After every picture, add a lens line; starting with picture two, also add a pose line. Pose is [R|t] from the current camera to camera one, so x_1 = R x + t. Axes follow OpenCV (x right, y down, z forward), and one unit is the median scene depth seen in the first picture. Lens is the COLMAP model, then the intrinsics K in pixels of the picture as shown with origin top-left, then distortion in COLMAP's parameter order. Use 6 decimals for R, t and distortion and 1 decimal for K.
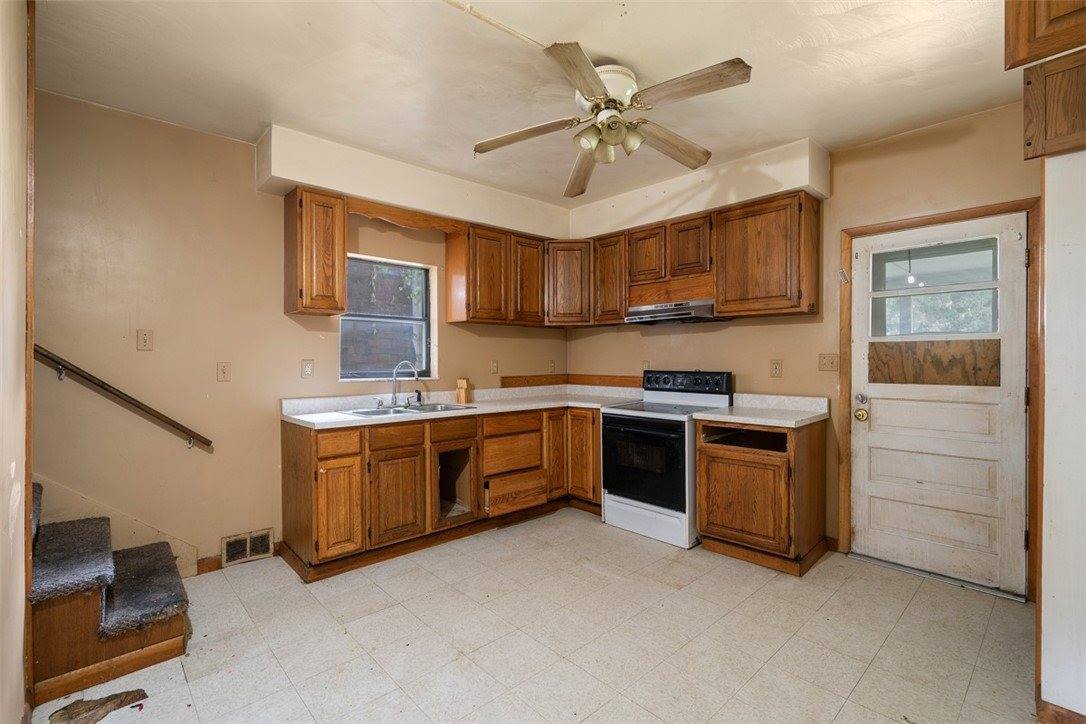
lens RADIAL K [[489.4, 0, 546.1], [0, 489.4, 358.8], [0, 0, 1]] dist [-0.000439, 0.000430]
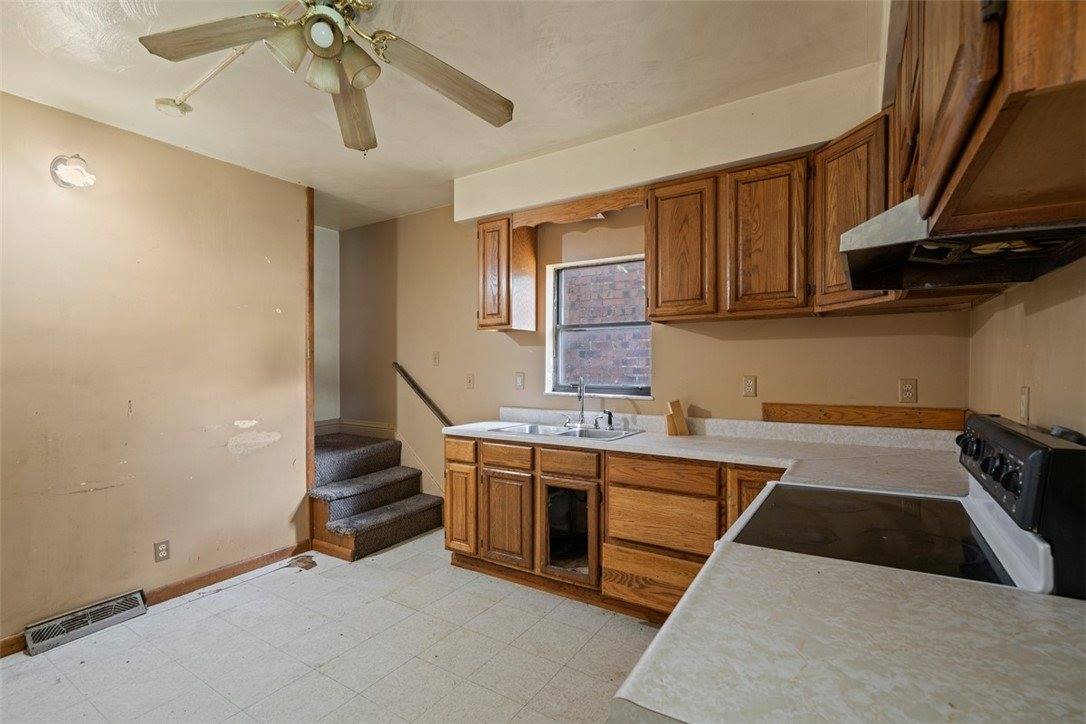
lens RADIAL K [[500.1, 0, 539.0], [0, 500.1, 369.9], [0, 0, 1]] dist [-0.000067, 0.000598]
pose [[0.239741, 0.009749, -0.970788, 0.536709], [-0.000397, 0.999950, 0.009944, -0.013198], [0.970837, -0.001998, 0.239733, 0.684834]]
